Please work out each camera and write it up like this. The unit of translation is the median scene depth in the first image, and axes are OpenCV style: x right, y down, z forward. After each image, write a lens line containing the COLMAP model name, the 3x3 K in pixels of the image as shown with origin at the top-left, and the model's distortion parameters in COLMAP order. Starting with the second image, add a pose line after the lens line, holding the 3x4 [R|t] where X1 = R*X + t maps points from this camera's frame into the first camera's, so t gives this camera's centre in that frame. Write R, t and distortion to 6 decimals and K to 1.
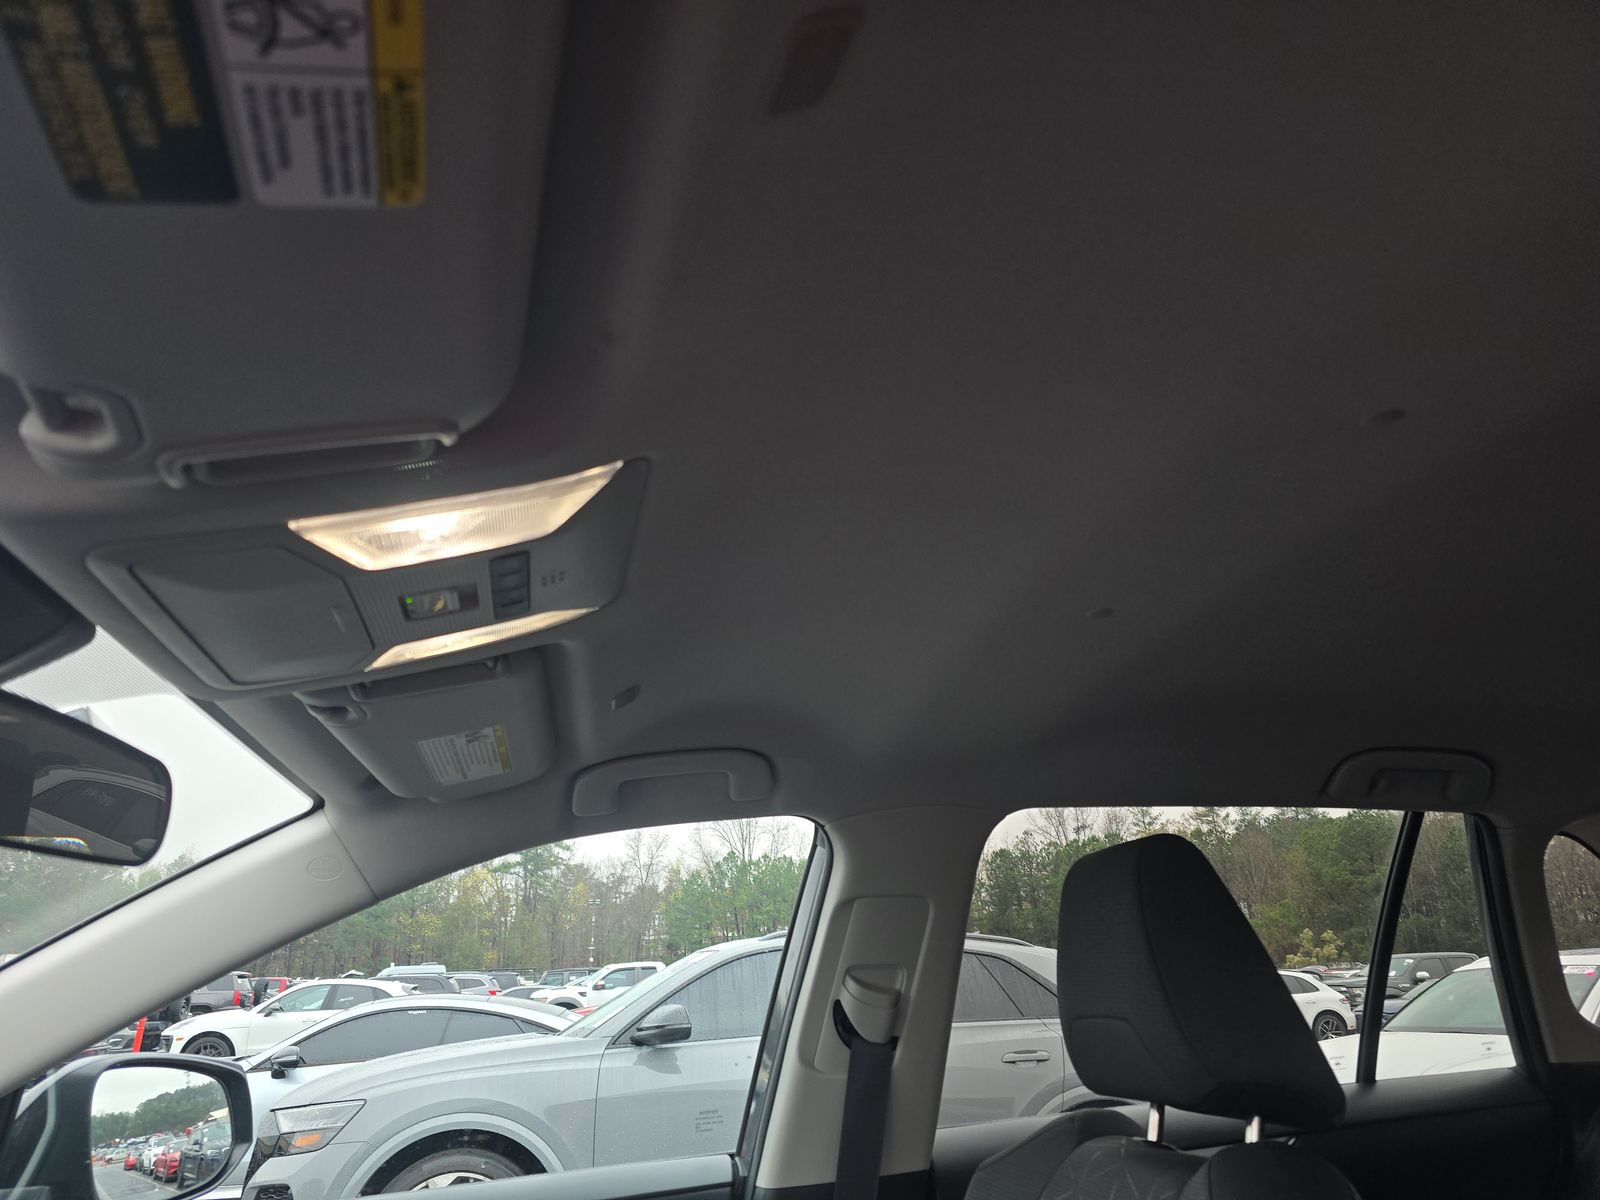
lens RADIAL K [[1066.7, 0, 795.0], [0, 1066.7, 603.5], [0, 0, 1]] dist [0.062102, -0.064825]
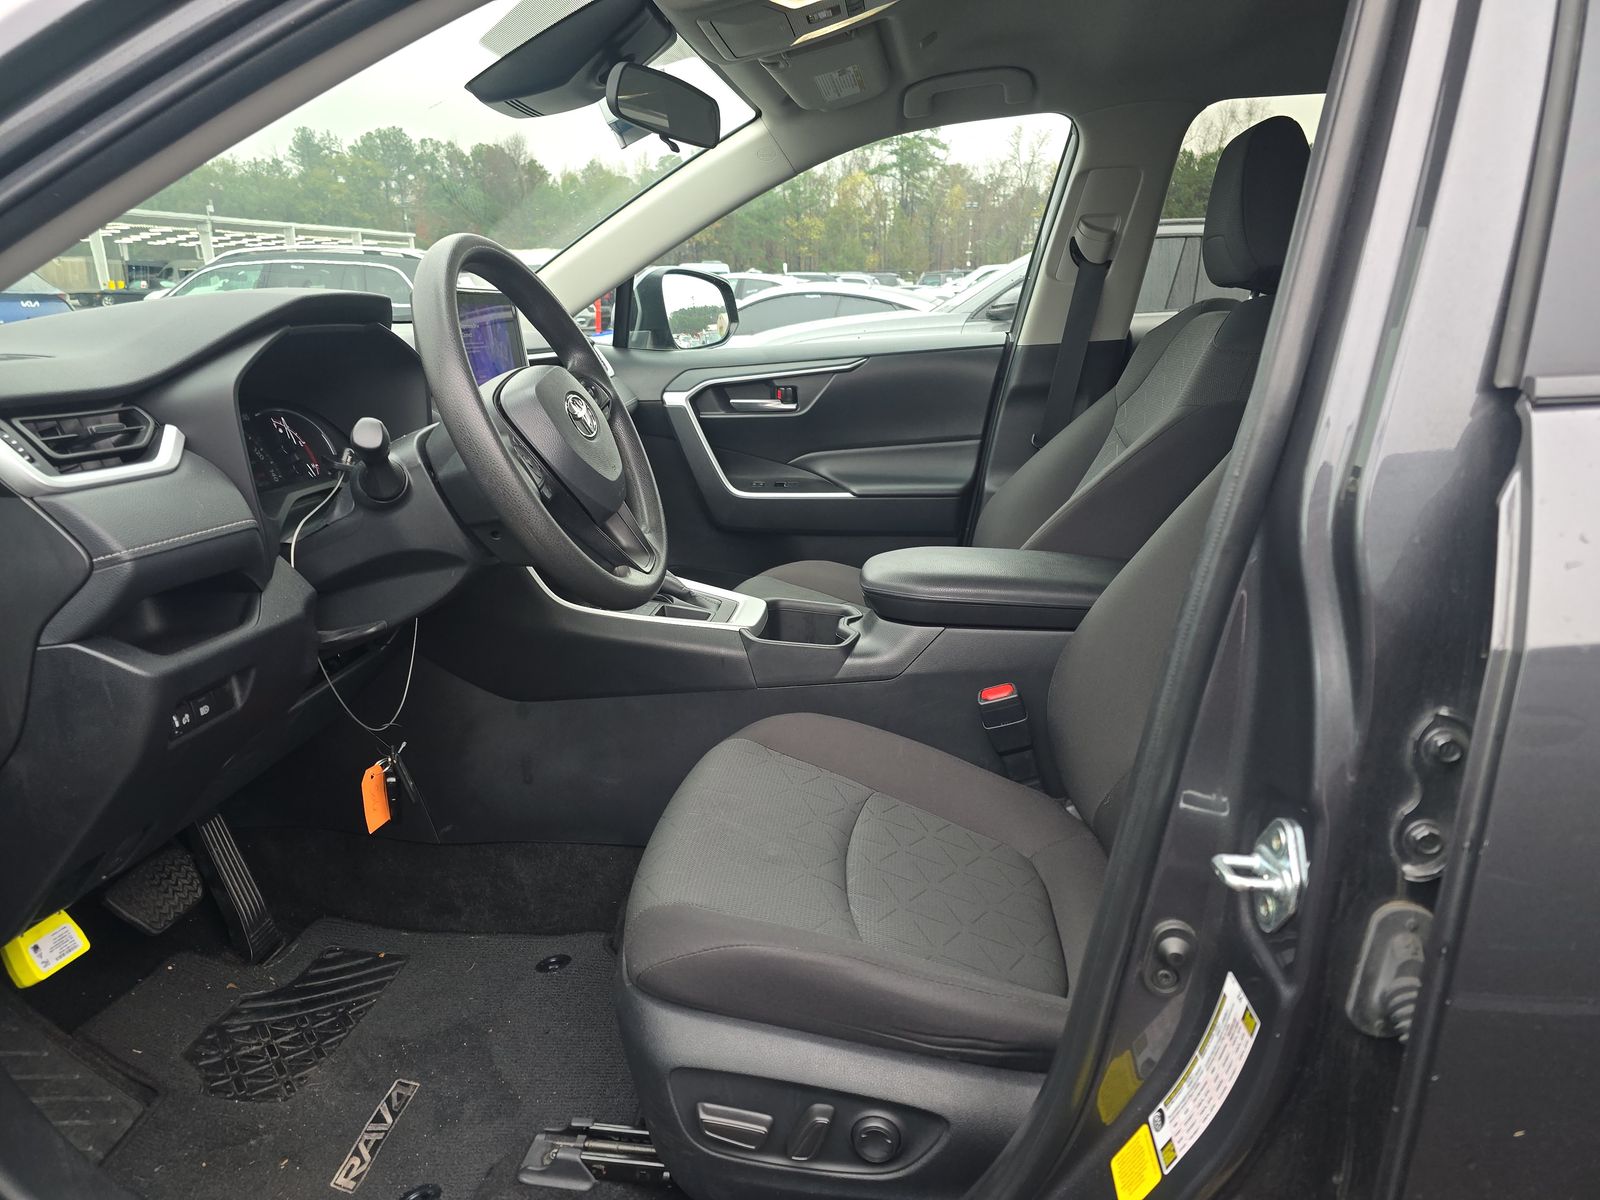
lens RADIAL K [[1066.7, 0, 795.0], [0, 1066.7, 603.5], [0, 0, 1]] dist [0.062102, -0.064825]
pose [[0.945684, 0.107863, -0.306672, 0.196667], [0.092286, 0.815467, 0.571399, -0.136122], [0.311714, -0.568664, 0.761220, -0.646733]]
